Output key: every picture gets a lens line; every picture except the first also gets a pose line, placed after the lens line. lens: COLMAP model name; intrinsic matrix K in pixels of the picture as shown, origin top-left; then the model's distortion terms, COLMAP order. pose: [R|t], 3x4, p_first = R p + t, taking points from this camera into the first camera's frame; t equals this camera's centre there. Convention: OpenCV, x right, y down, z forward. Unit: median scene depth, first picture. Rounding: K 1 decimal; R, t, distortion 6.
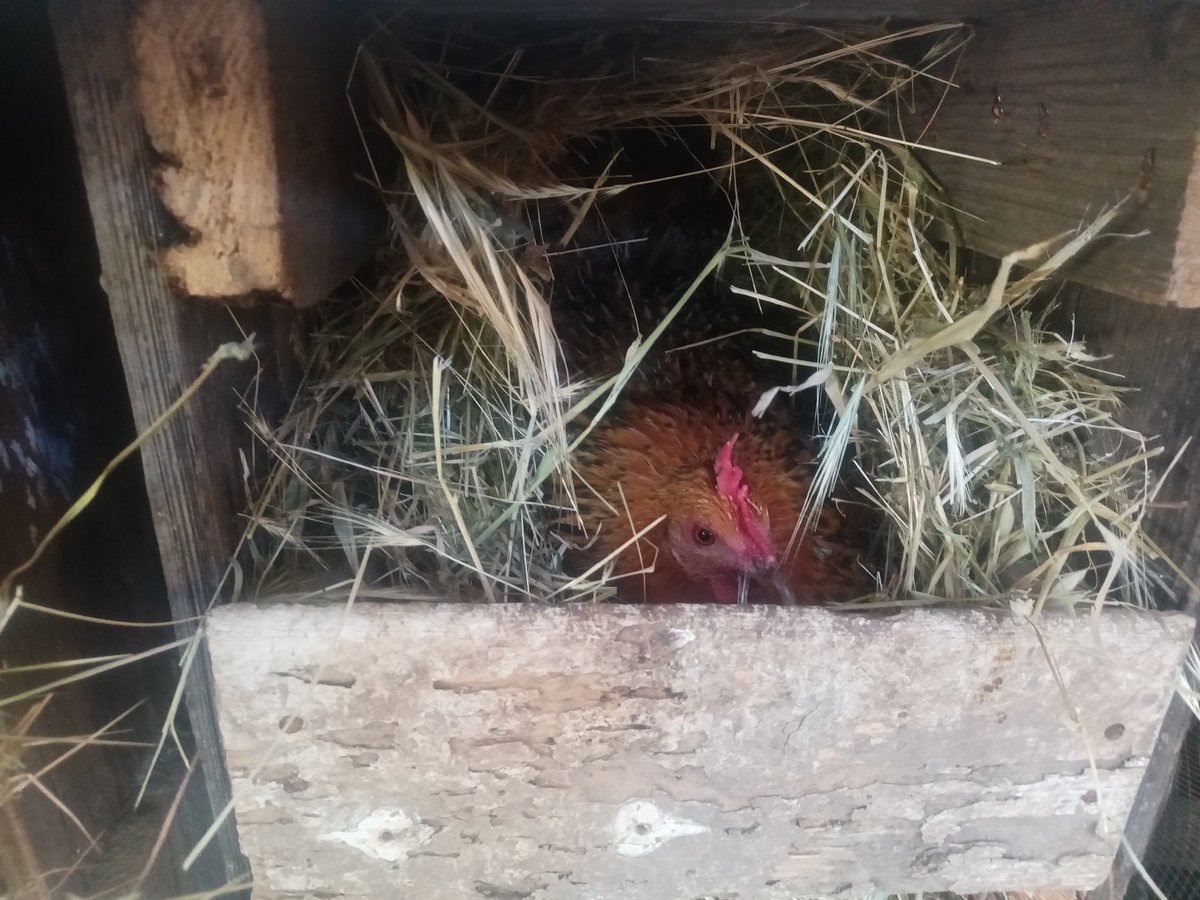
lens RADIAL K [[870.5, 0, 601.7], [0, 870.5, 451.1], [0, 0, 1]] dist [0.031608, 0.000058]
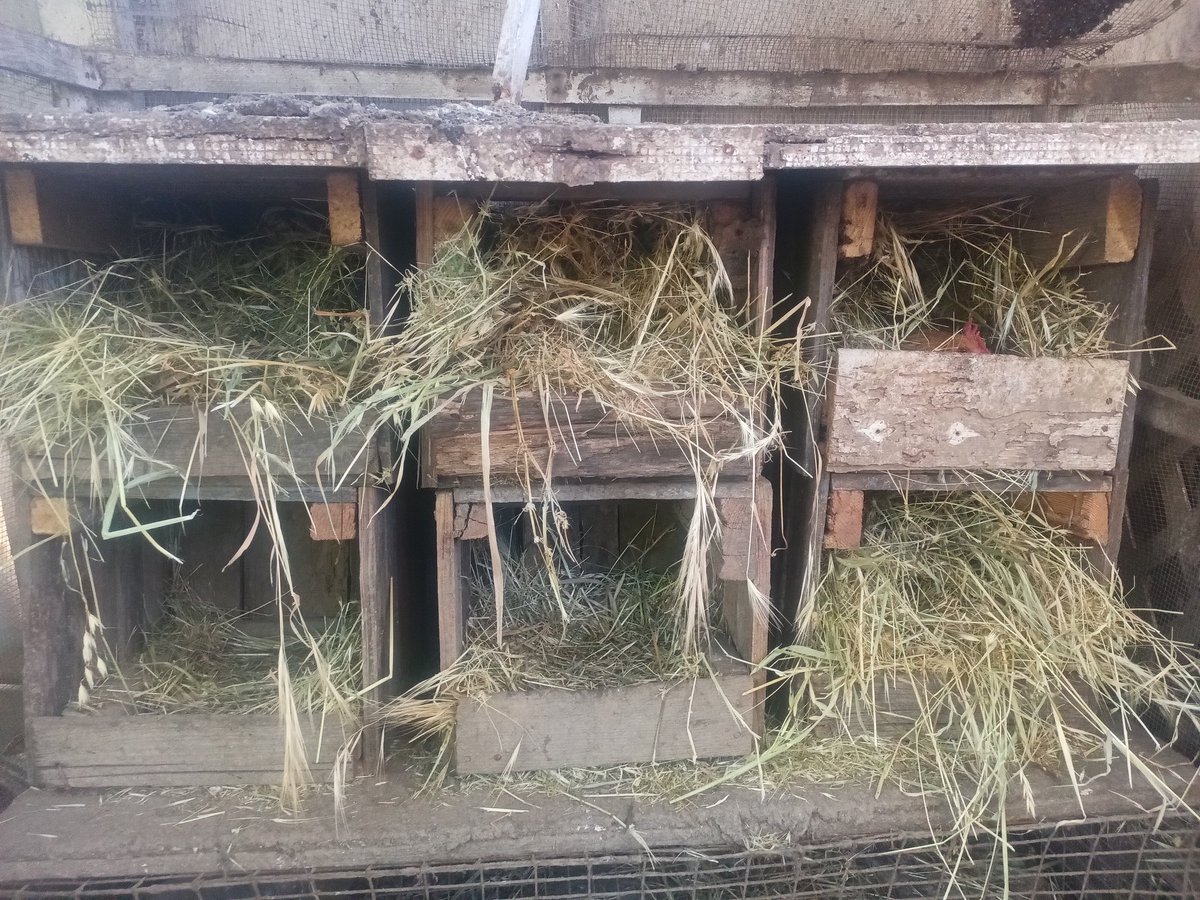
lens RADIAL K [[870.5, 0, 598.4], [0, 870.5, 449.3], [0, 0, 1]] dist [0.031608, 0.000058]
pose [[0.999973, -0.003688, -0.006432, -1.230431], [0.002141, 0.974162, -0.225842, 1.209977], [0.007098, 0.225822, 0.974143, -2.046877]]
